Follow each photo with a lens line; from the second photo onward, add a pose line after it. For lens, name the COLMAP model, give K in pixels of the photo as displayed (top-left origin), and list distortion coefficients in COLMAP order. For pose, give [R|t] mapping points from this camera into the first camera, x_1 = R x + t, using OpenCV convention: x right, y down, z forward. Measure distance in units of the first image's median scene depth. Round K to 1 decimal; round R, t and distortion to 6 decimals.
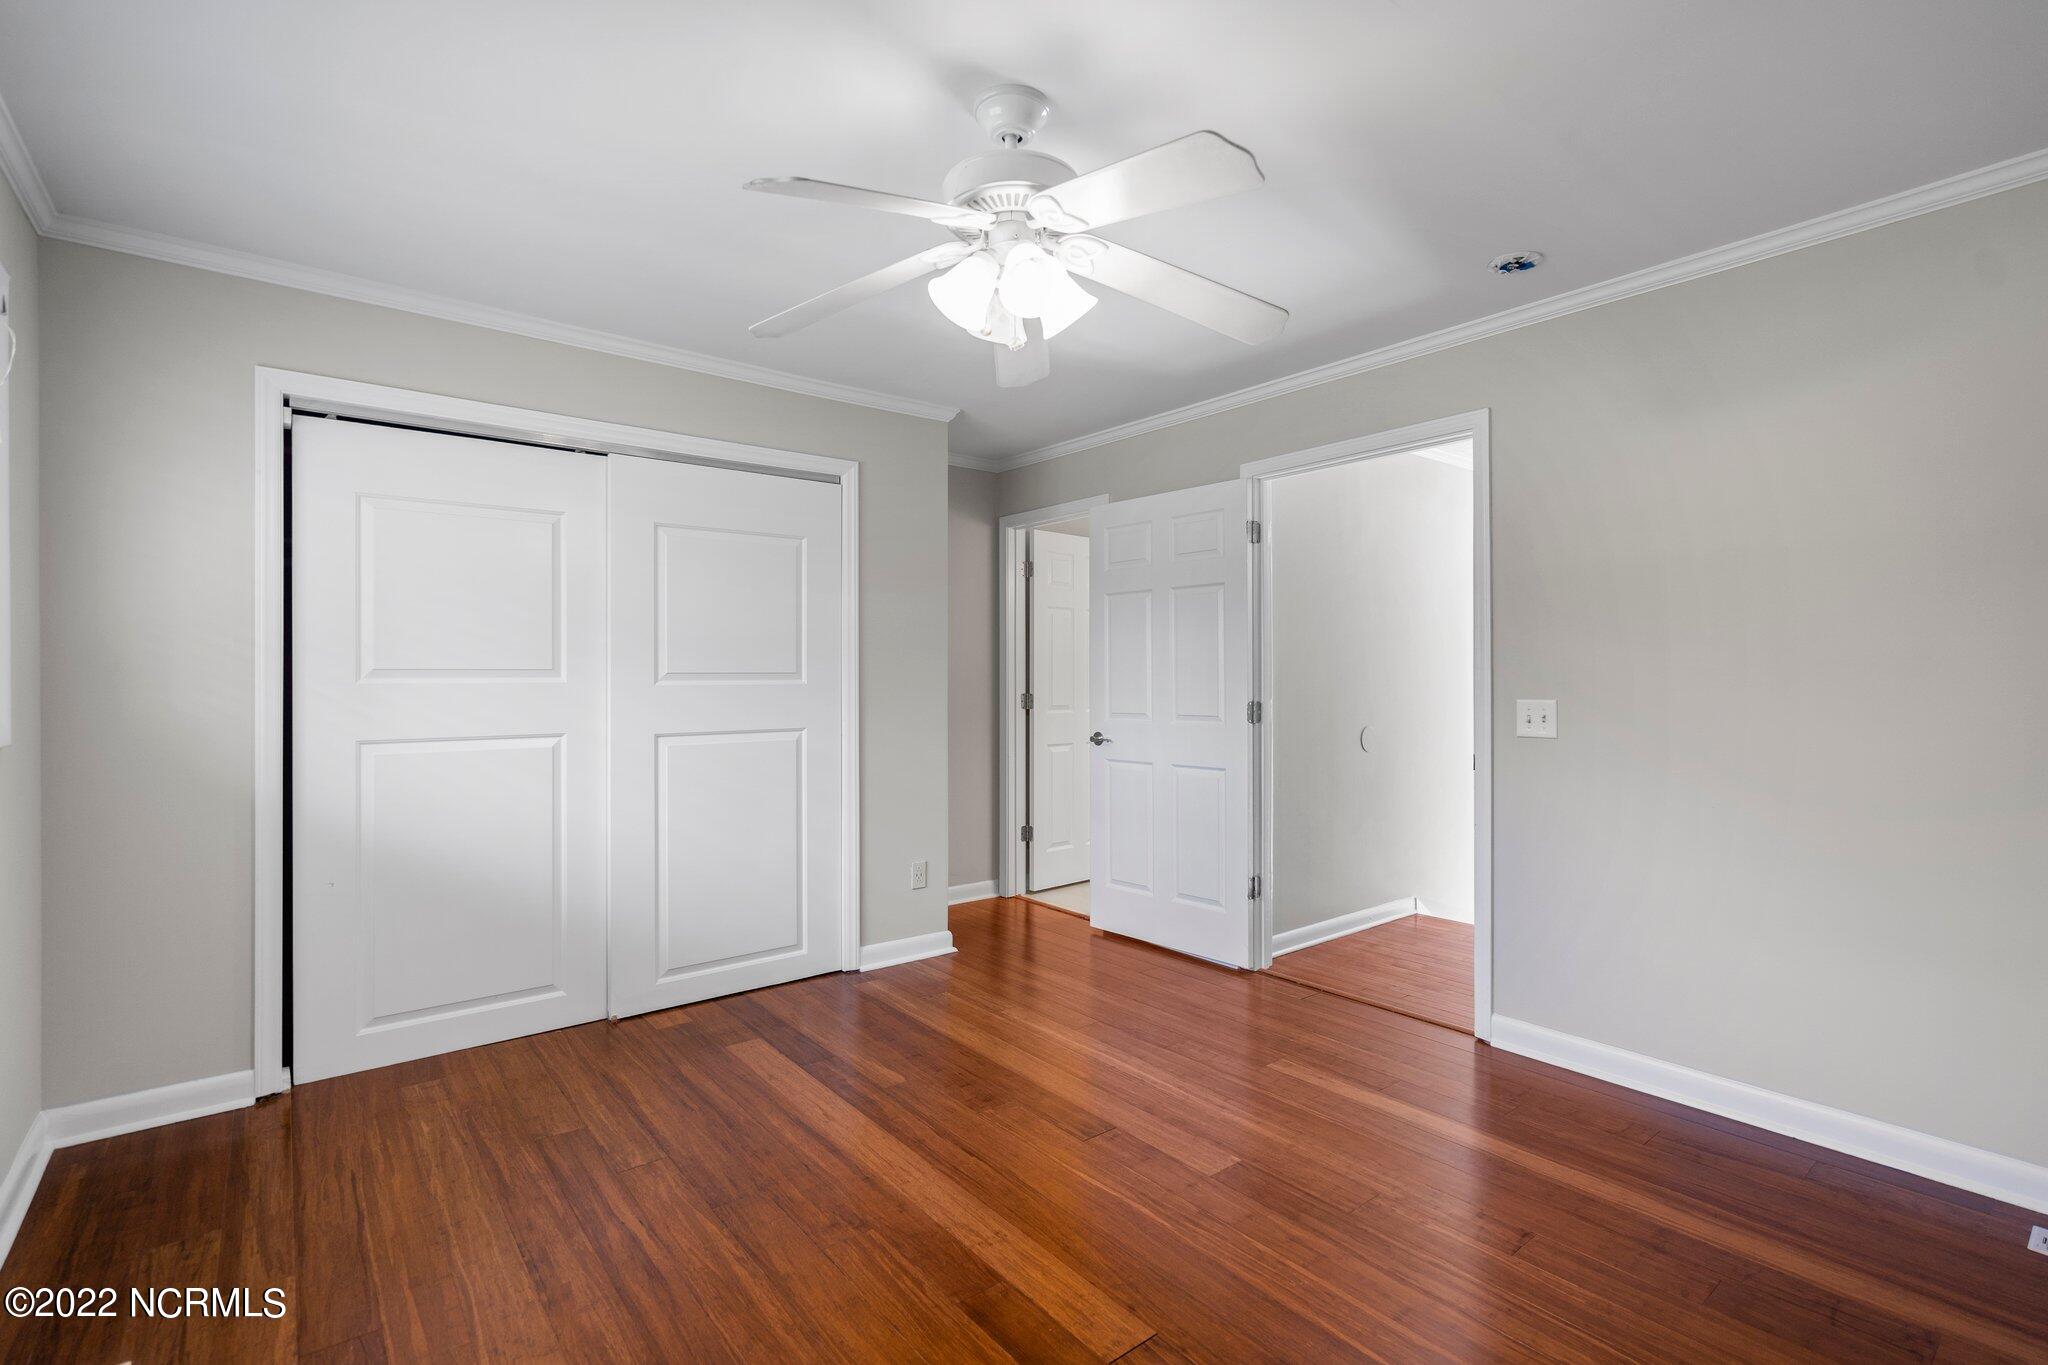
lens RADIAL K [[948.4, 0, 1028.6], [0, 948.4, 668.8], [0, 0, 1]] dist [0.001524, 0.000679]
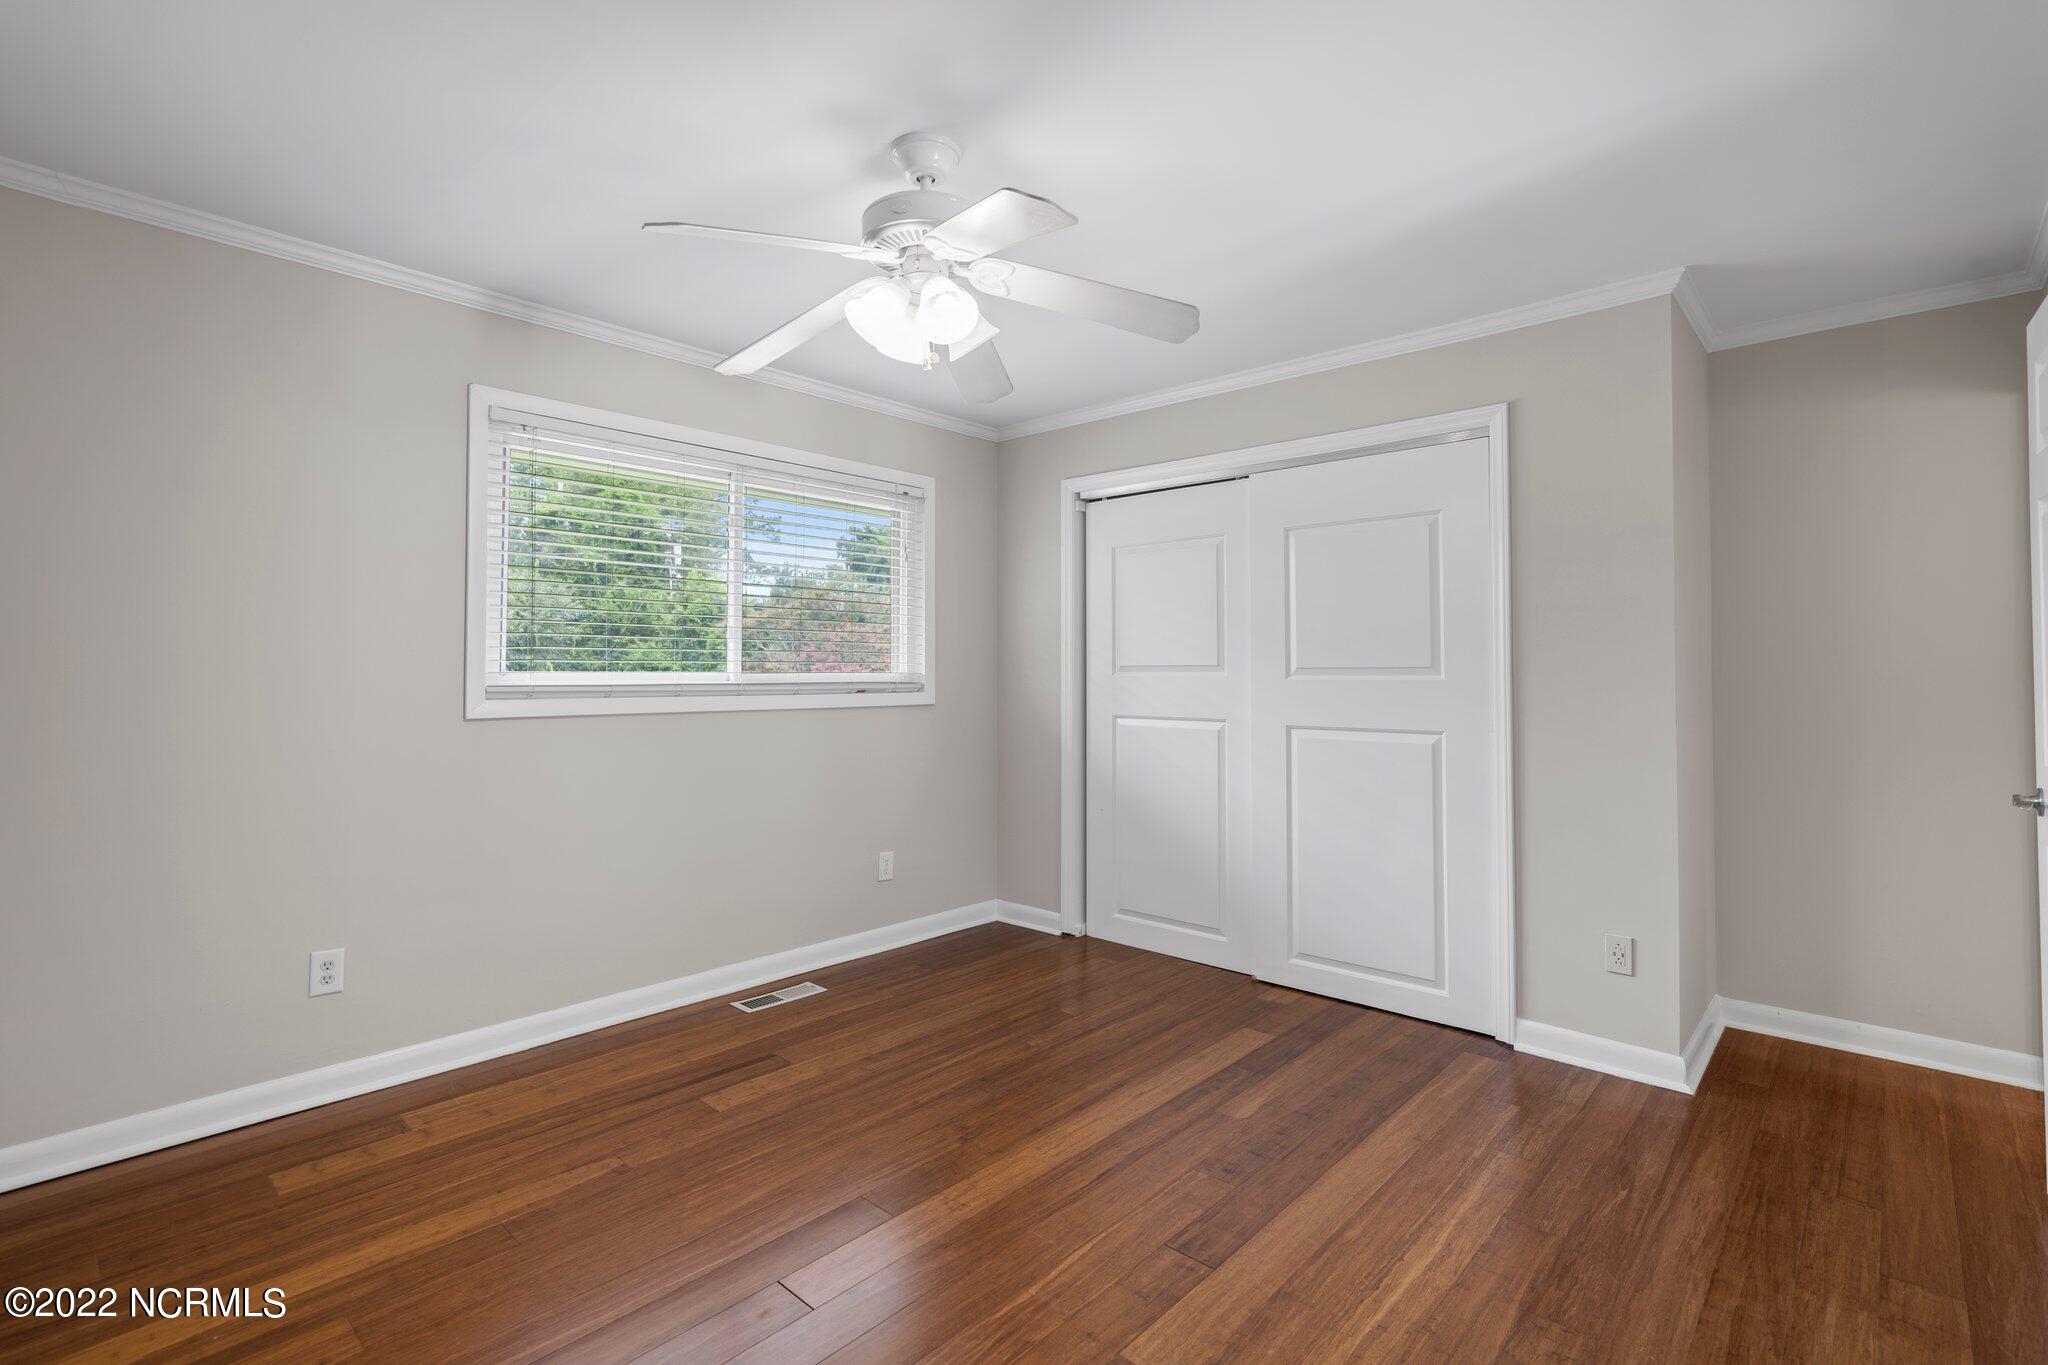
lens RADIAL K [[948.4, 0, 1048.6], [0, 948.4, 654.3], [0, 0, 1]] dist [0.001524, 0.000679]
pose [[0.160386, -0.021767, -0.986814, 0.650549], [0.000827, 0.999759, -0.021918, 0.012717], [0.987054, 0.002700, 0.160365, 0.596072]]
